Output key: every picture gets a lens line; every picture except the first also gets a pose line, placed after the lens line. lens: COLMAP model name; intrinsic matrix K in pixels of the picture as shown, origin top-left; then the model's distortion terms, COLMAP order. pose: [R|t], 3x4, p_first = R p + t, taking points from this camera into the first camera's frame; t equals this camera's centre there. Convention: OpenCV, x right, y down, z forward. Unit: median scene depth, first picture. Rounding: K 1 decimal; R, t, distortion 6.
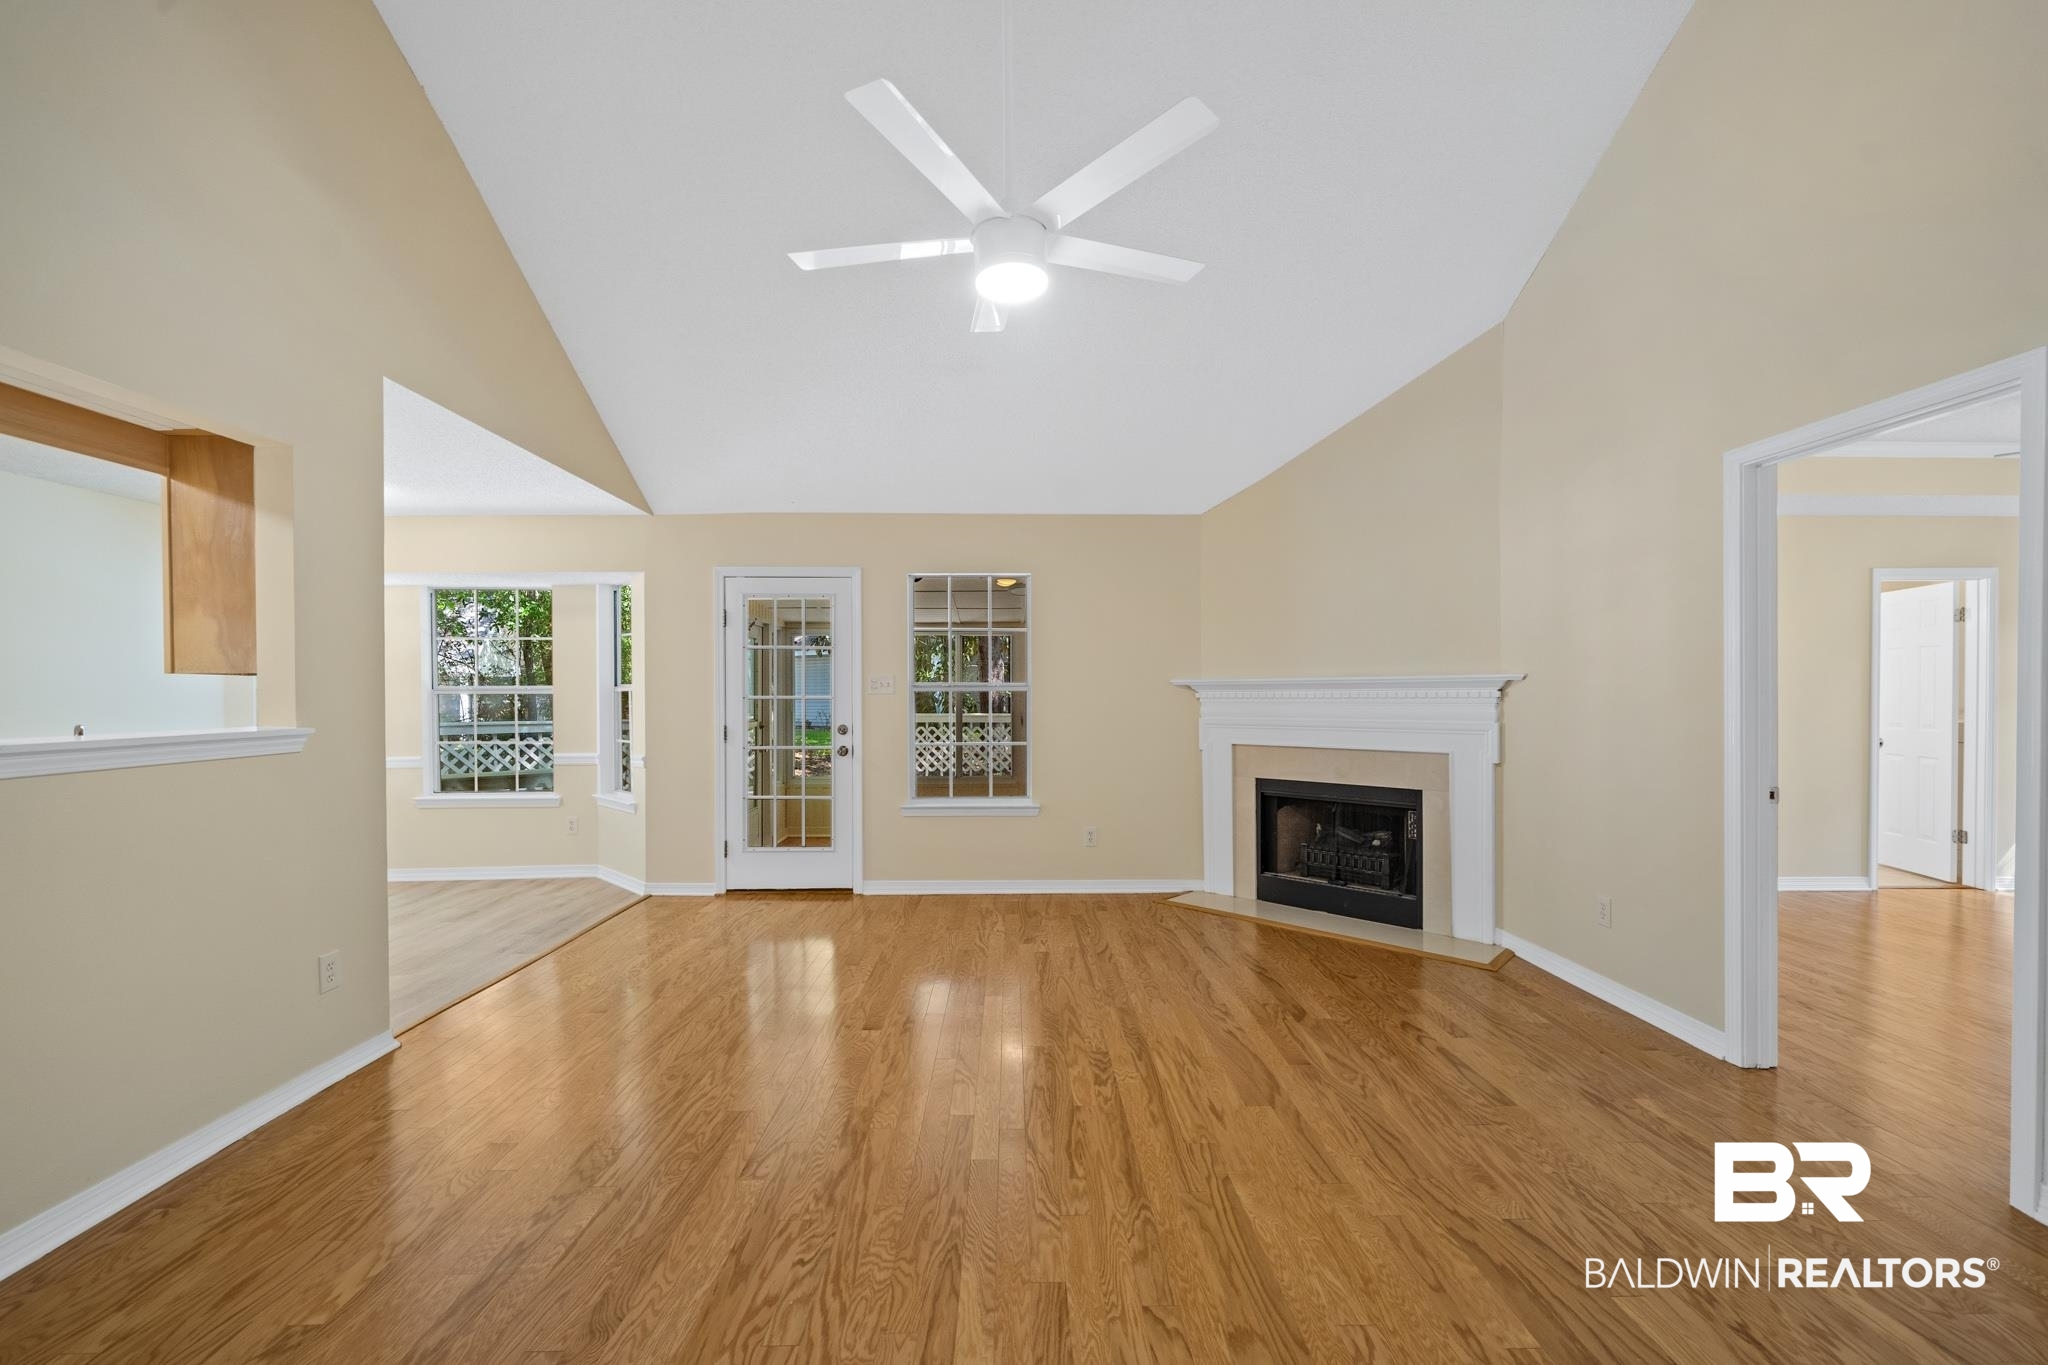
lens RADIAL K [[829.3, 0, 1011.9], [0, 829.3, 695.5], [0, 0, 1]] dist [-0.000202, -0.000910]
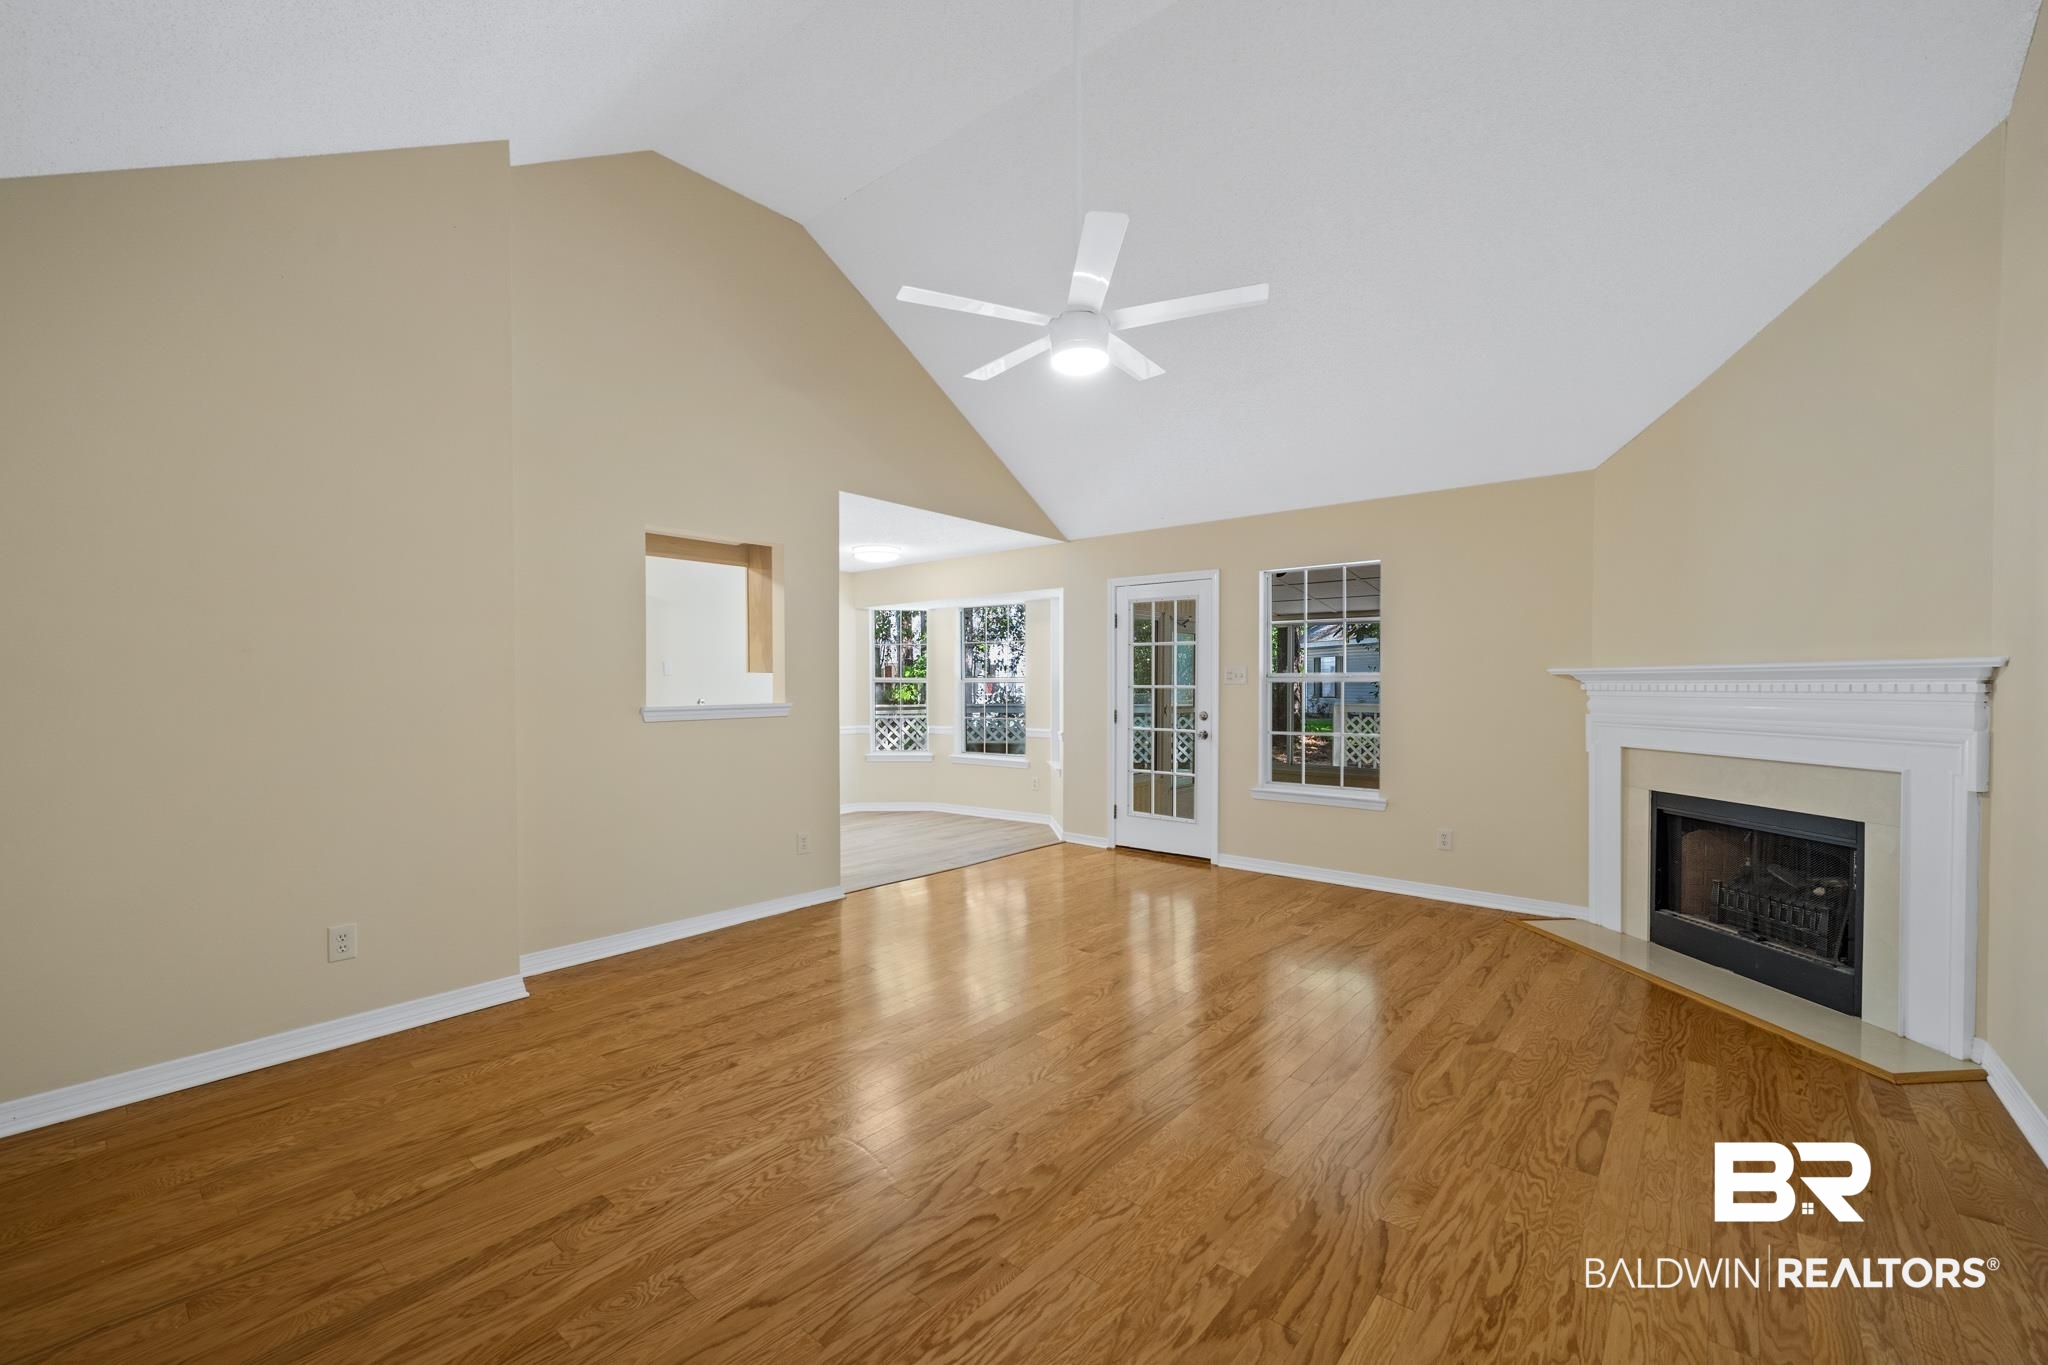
lens RADIAL K [[829.3, 0, 1011.9], [0, 829.3, 693.0], [0, 0, 1]] dist [-0.000202, -0.000910]
pose [[0.752581, 0.010816, -0.658411, 0.377503], [-0.003524, 0.999917, 0.012398, -0.002890], [0.658490, -0.007010, 0.752557, -0.012297]]
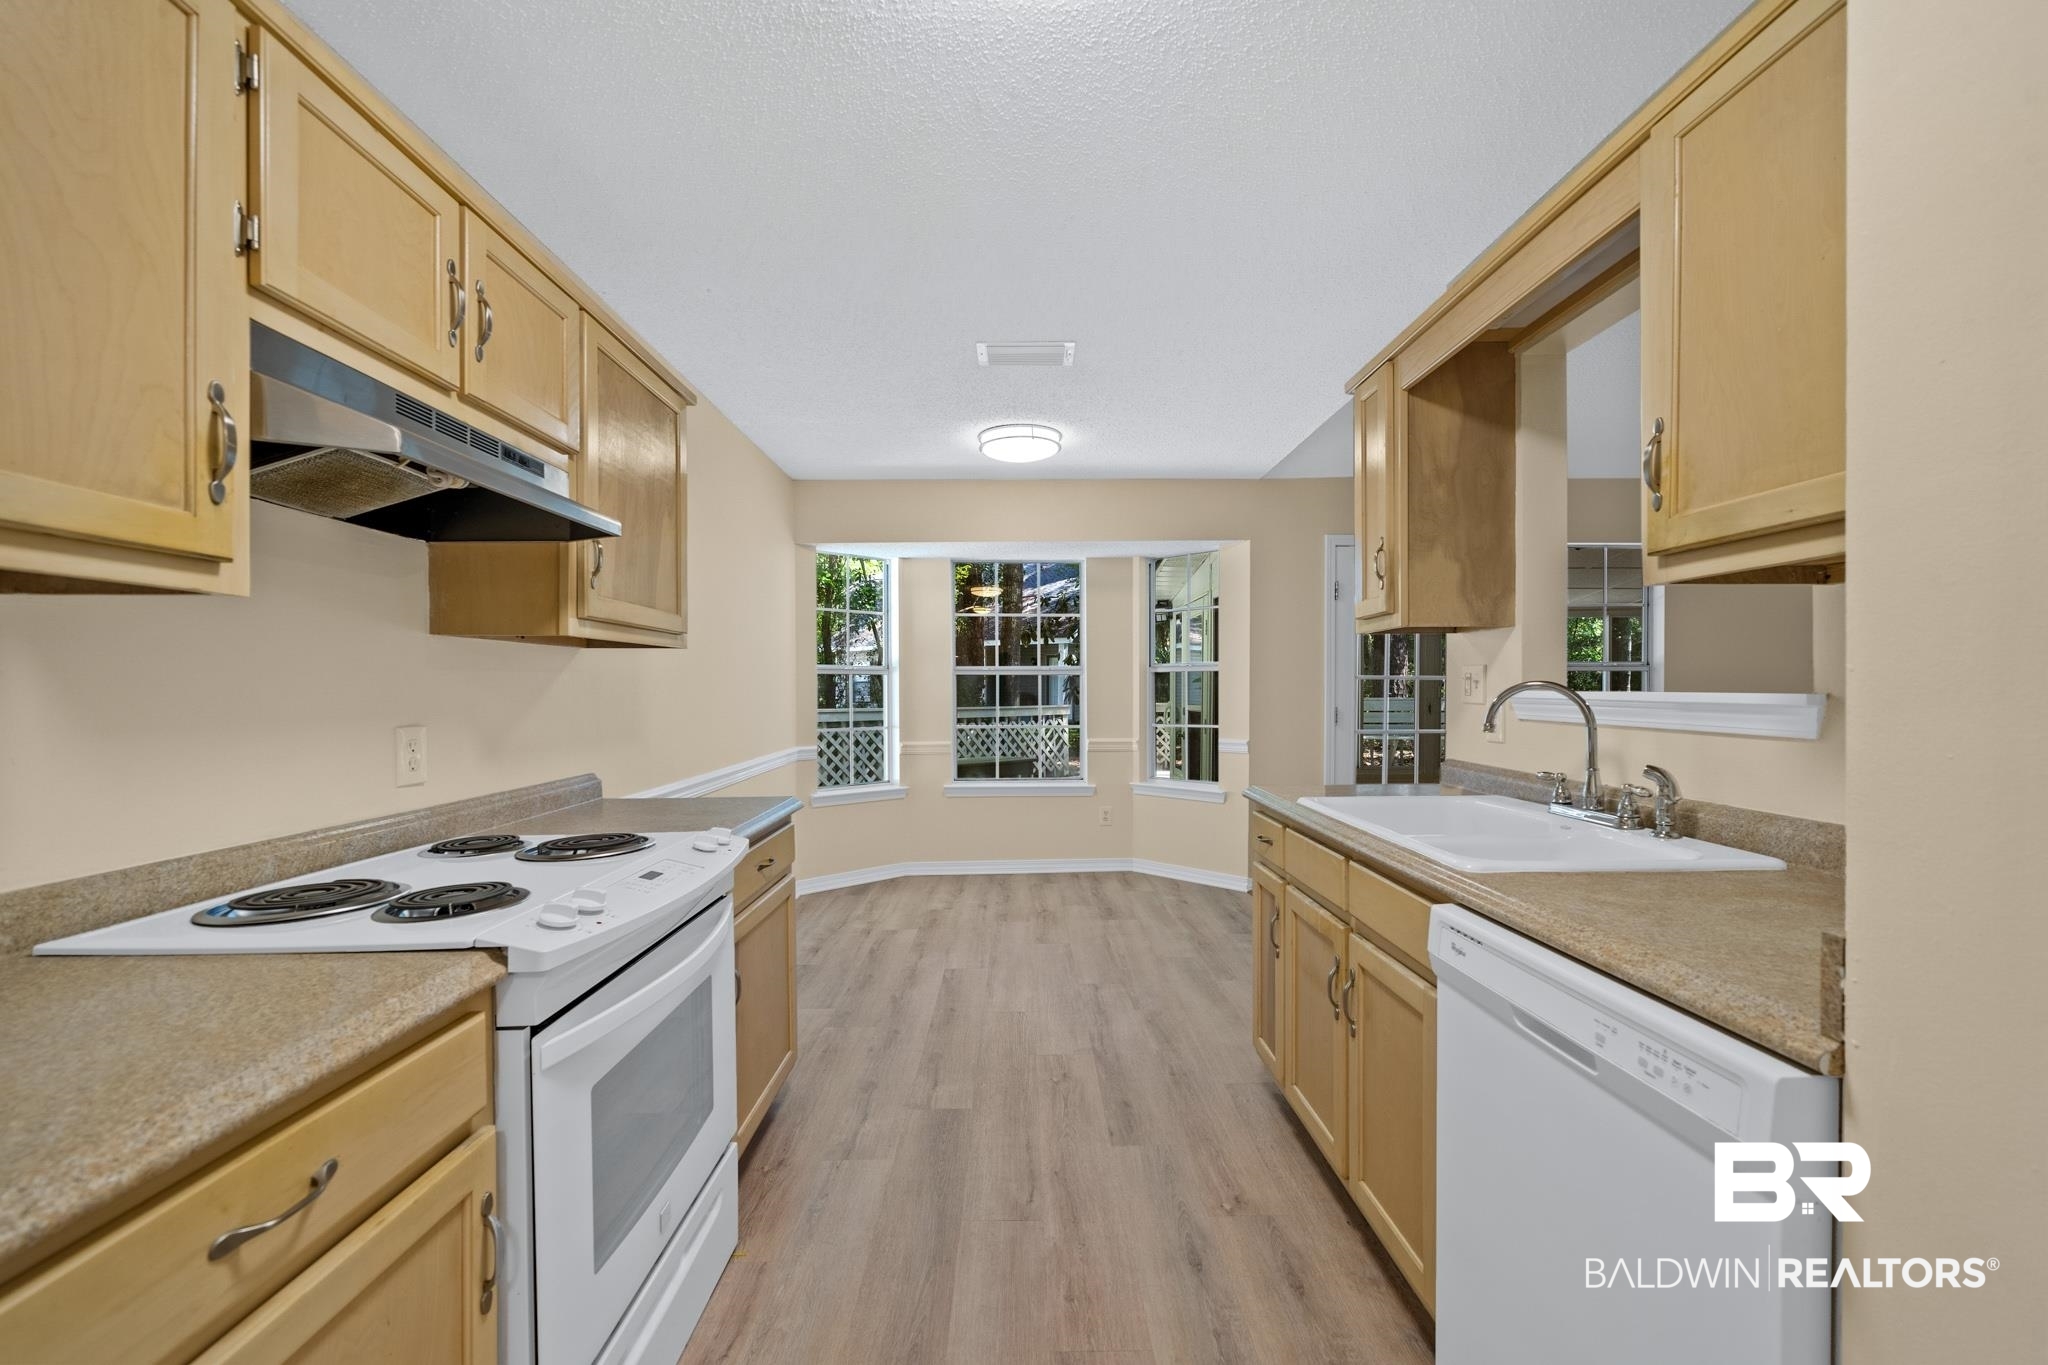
lens RADIAL K [[829.3, 0, 1025.1], [0, 829.3, 686.6], [0, 0, 1]] dist [-0.000202, -0.000910]
pose [[0.999973, 0.004792, -0.005657, -0.772426], [-0.004830, 0.999965, -0.006835, 0.023835], [0.005624, 0.006862, 0.999961, 0.085292]]
